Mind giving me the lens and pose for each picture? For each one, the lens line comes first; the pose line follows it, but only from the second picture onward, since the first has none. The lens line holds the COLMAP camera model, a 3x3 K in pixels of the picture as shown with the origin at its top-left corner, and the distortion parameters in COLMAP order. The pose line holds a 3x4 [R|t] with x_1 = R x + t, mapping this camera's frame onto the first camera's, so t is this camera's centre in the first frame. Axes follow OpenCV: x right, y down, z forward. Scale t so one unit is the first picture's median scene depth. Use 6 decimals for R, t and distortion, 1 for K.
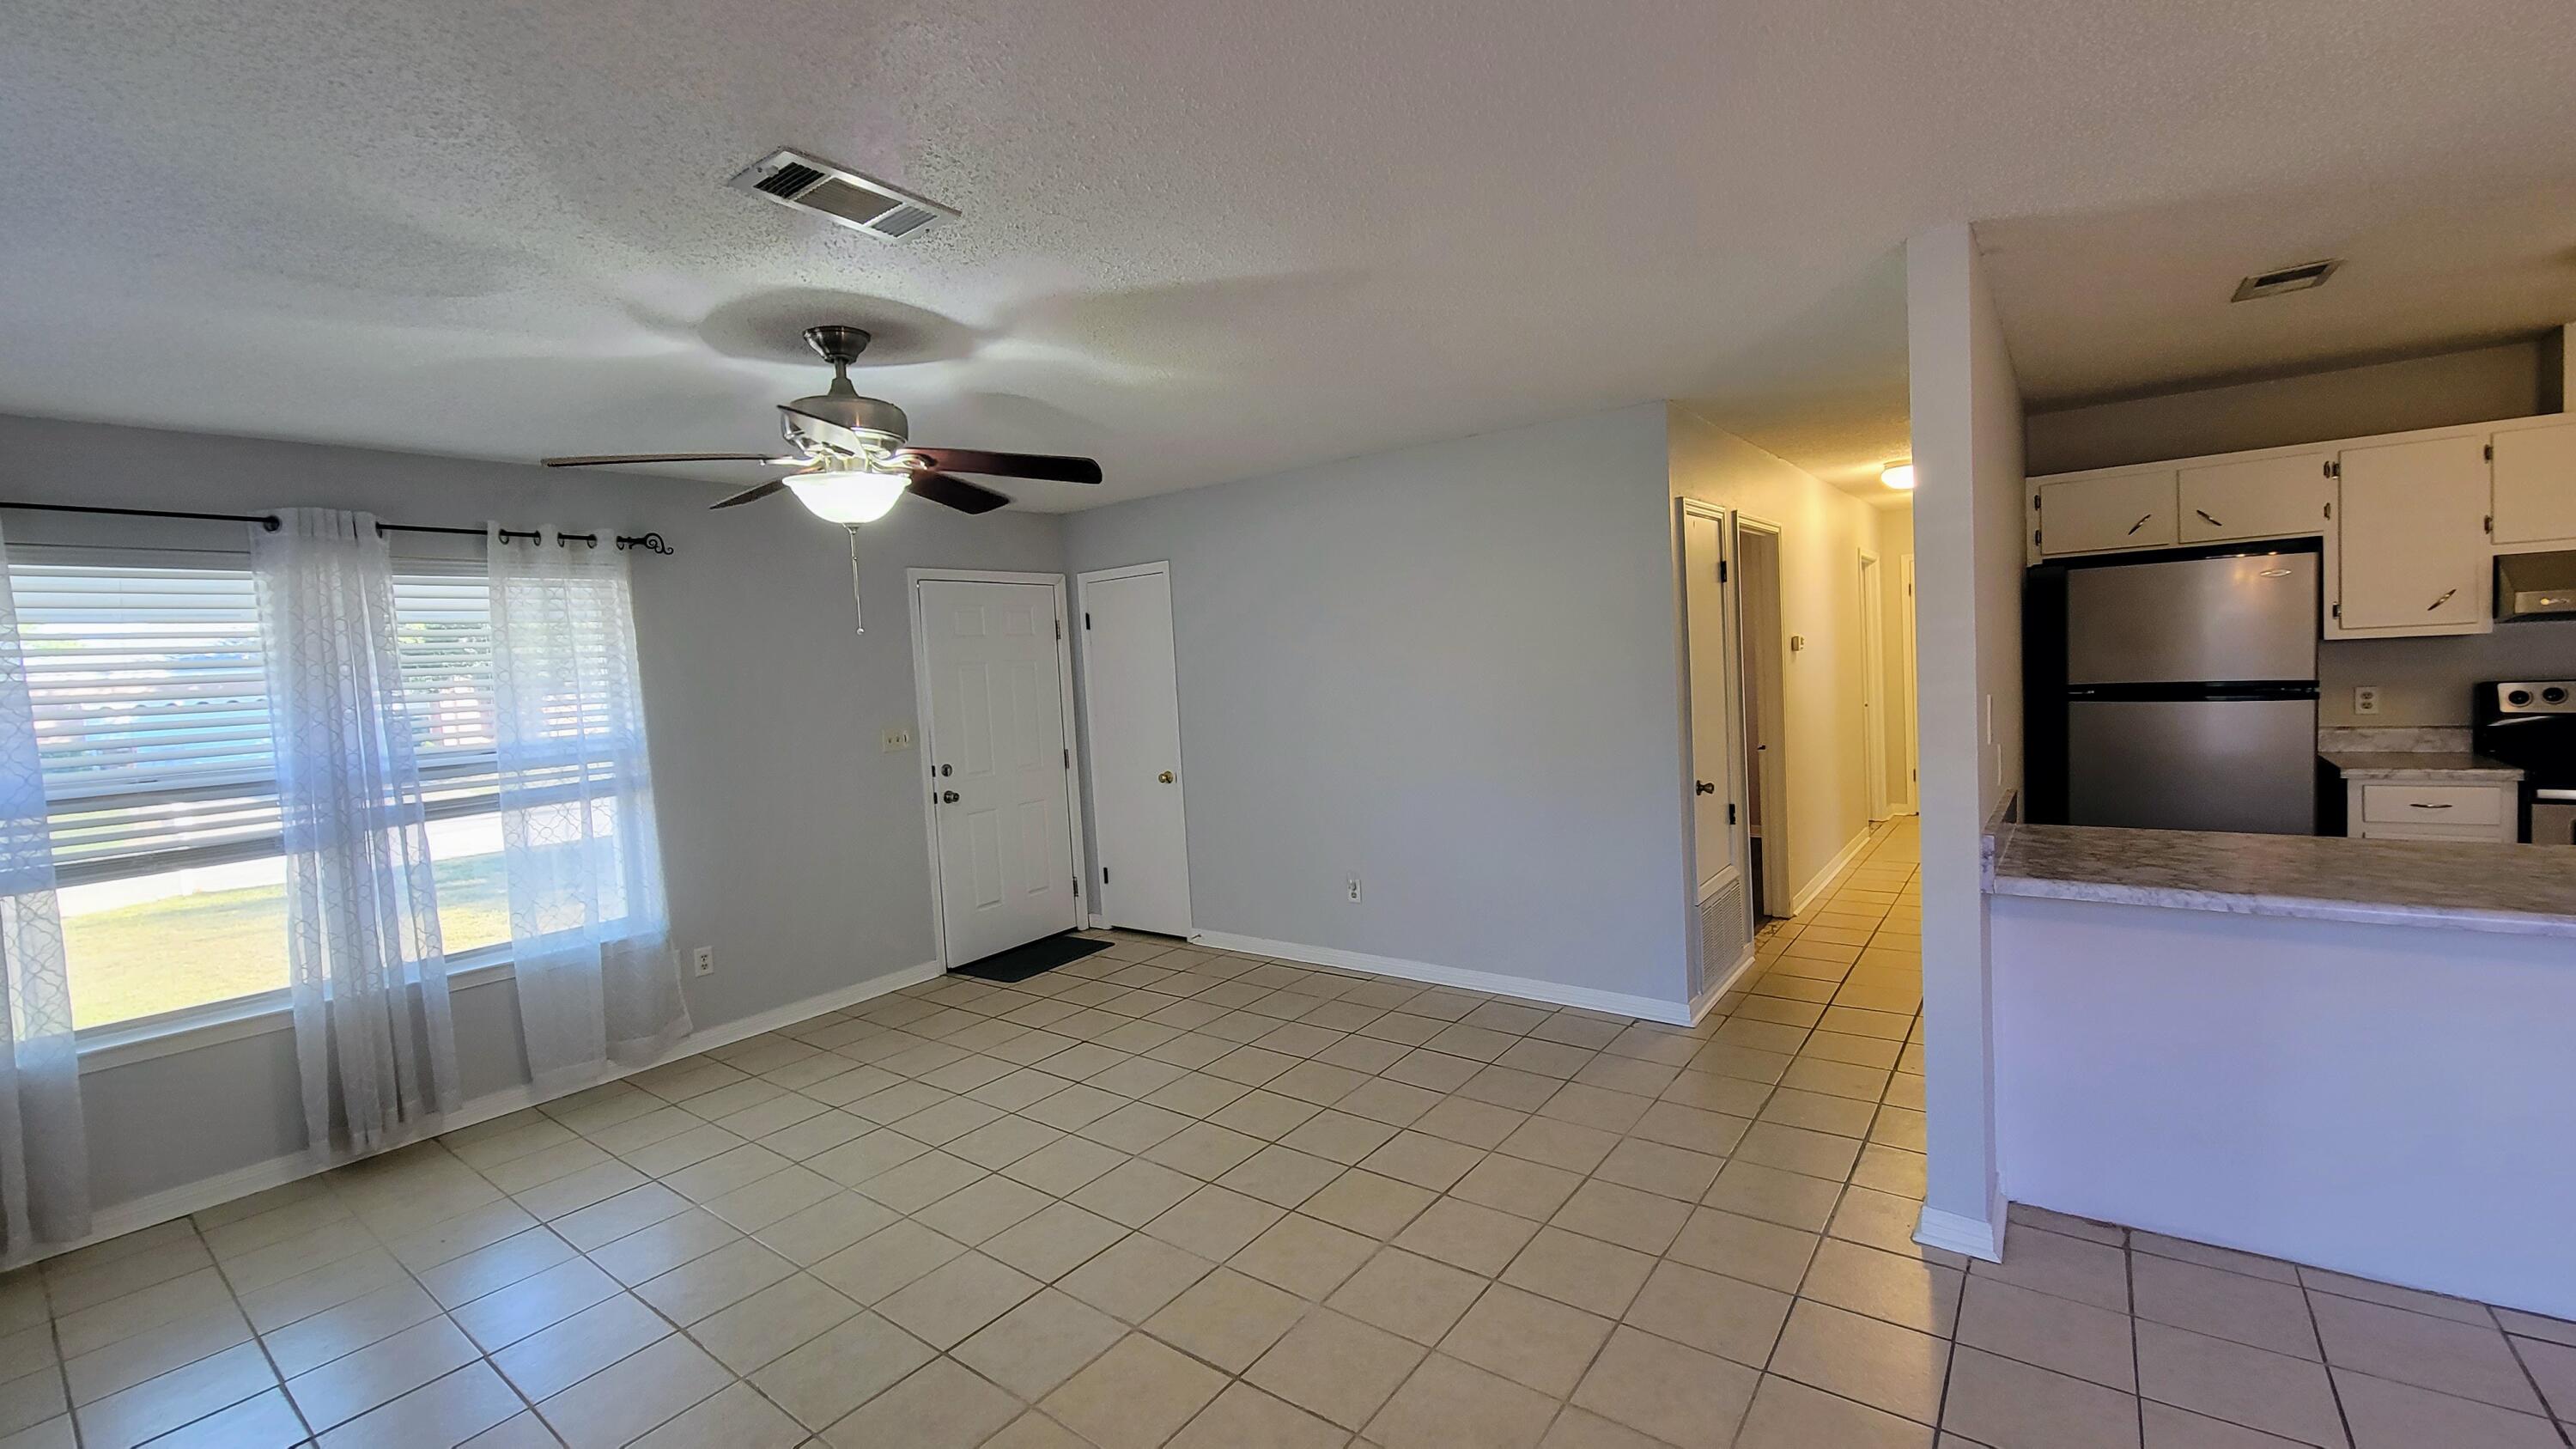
lens RADIAL K [[1050.7, 0, 1274.1], [0, 1050.7, 717.8], [0, 0, 1]] dist [0.000799, -0.003530]
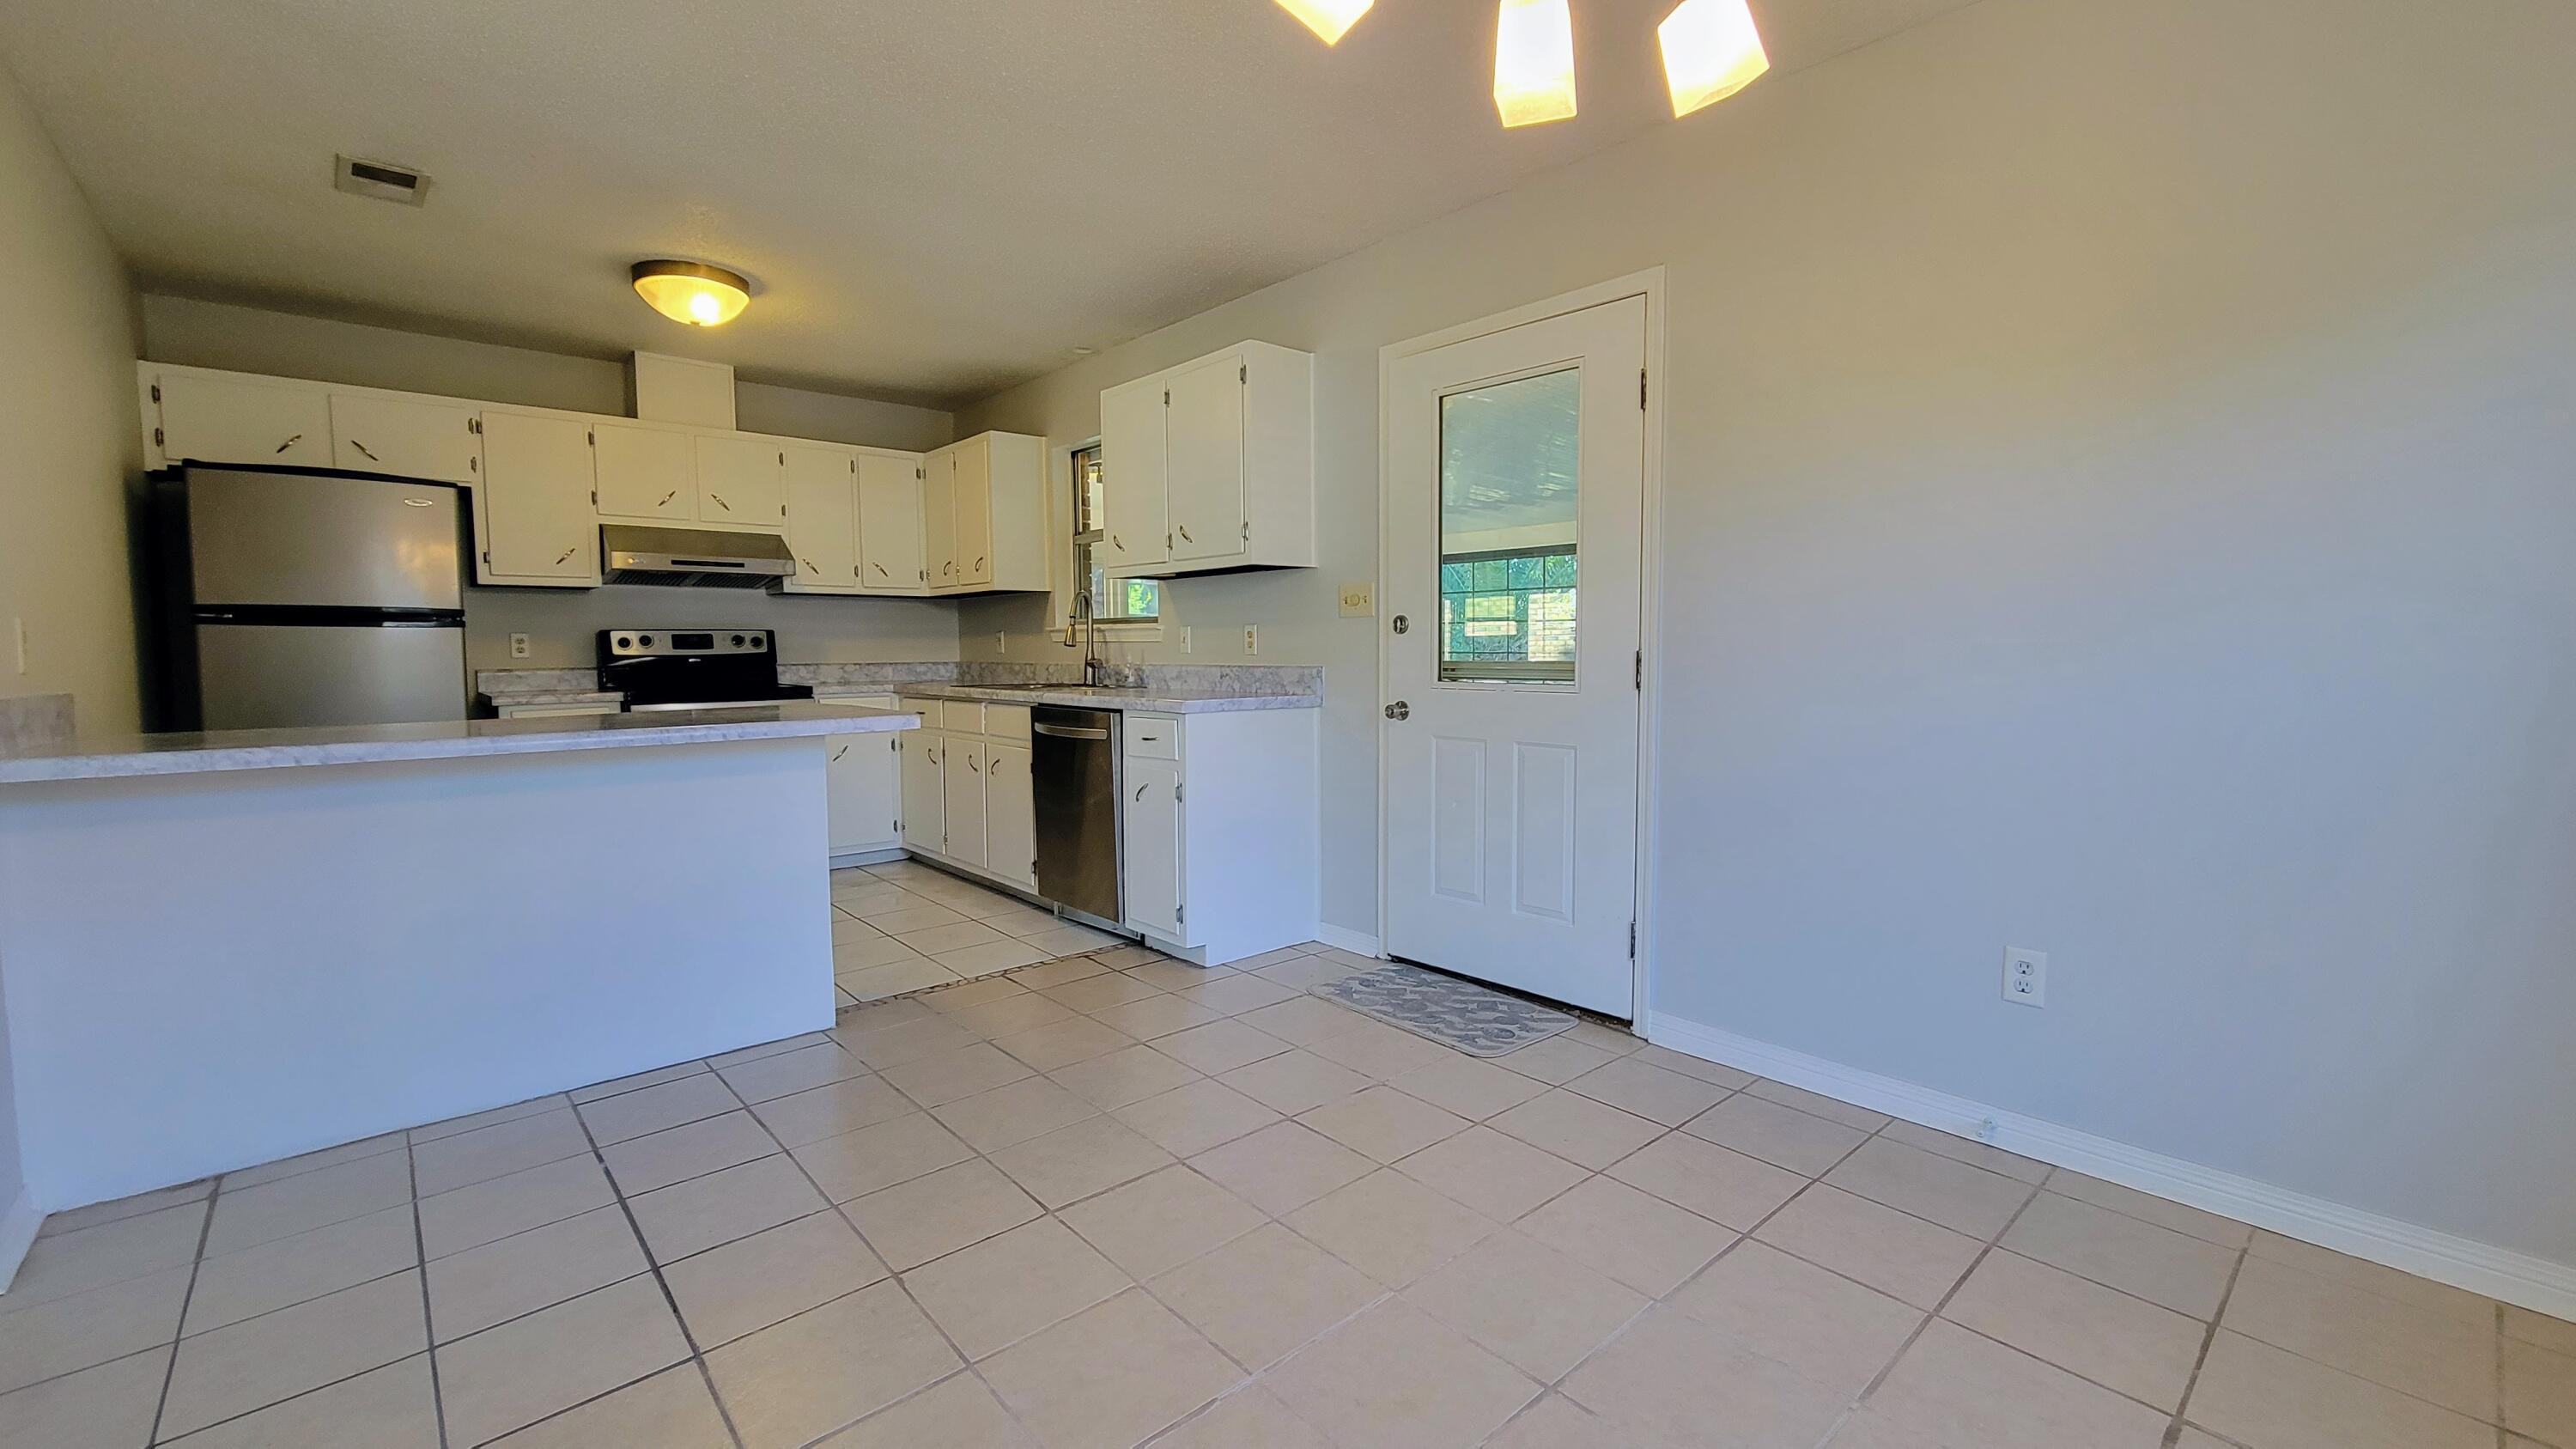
lens RADIAL K [[1050.7, 0, 1278.6], [0, 1050.7, 717.9], [0, 0, 1]] dist [0.001231, -0.001625]
pose [[0.193459, -0.013334, 0.981018, 0.100862], [0.049461, 0.998769, 0.003821, 0.104541], [-0.979861, 0.047782, 0.193881, -0.013510]]
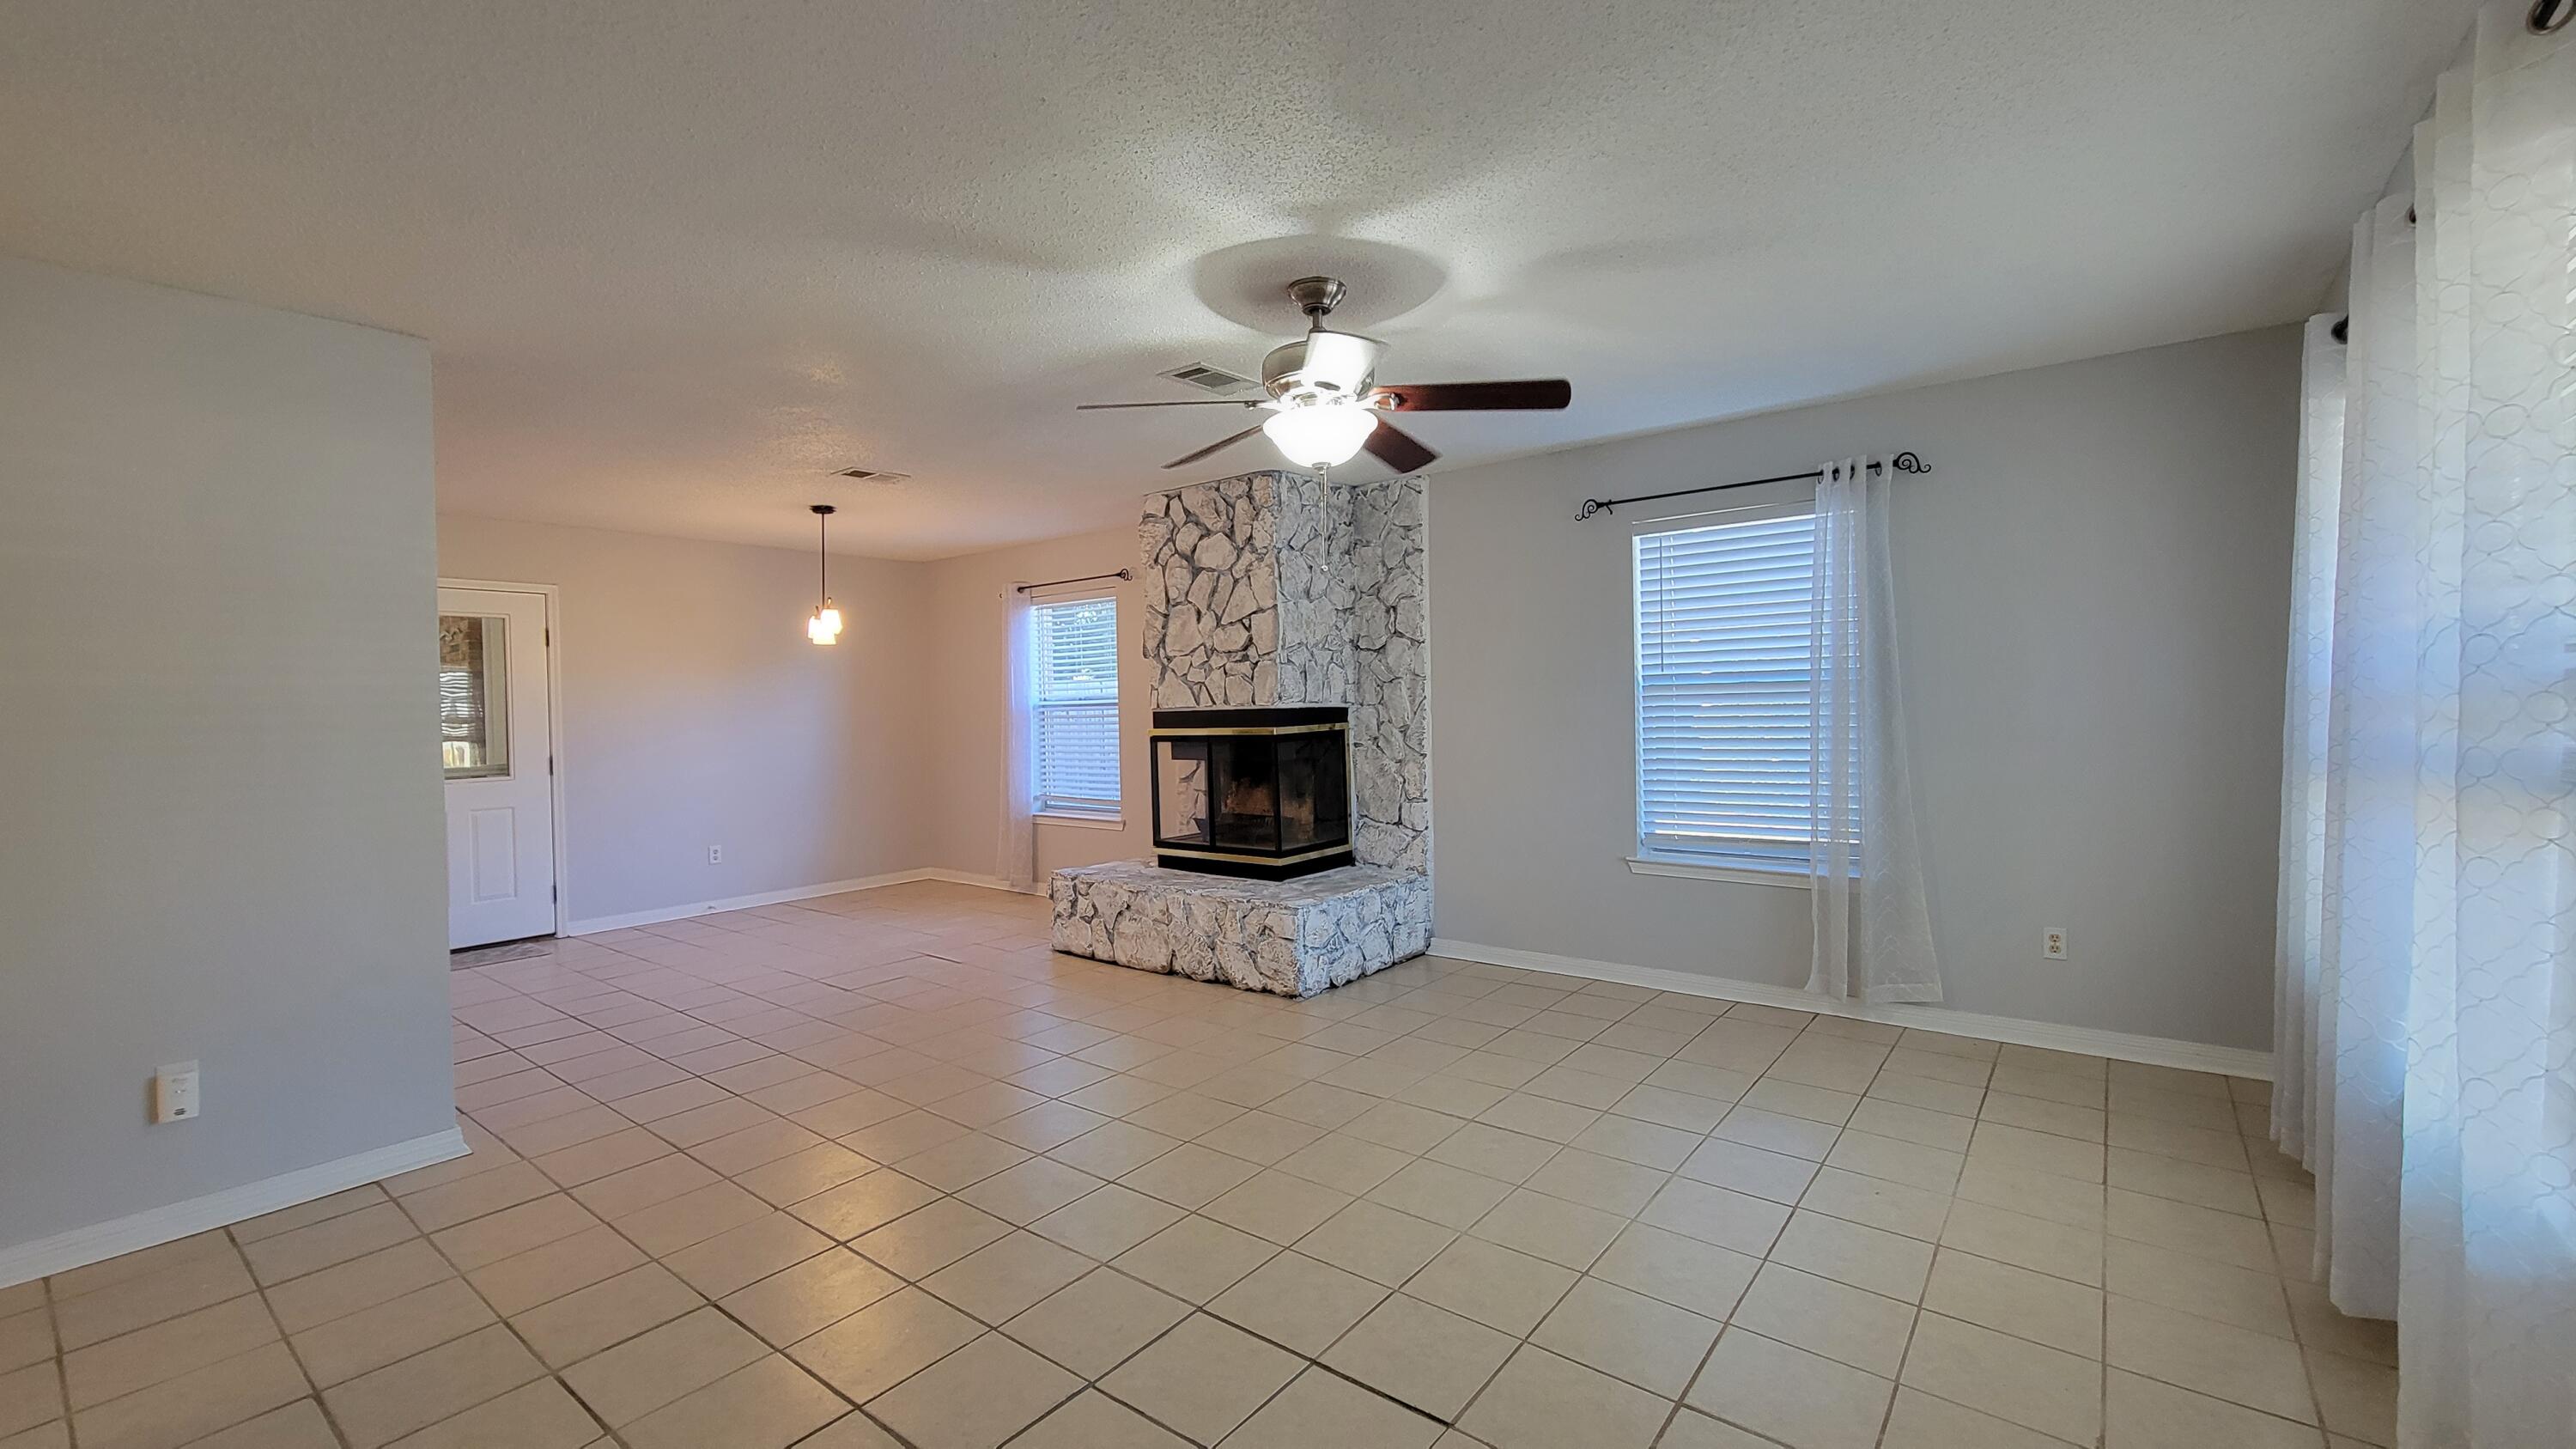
lens RADIAL K [[1050.7, 0, 1278.7], [0, 1050.7, 711.8], [0, 0, 1]] dist [0.001231, -0.001625]
pose [[-0.996913, 0.076927, 0.015718, -0.253480], [0.077756, 0.995066, 0.061618, -0.007092], [-0.010900, 0.062650, -0.997976, 1.449587]]
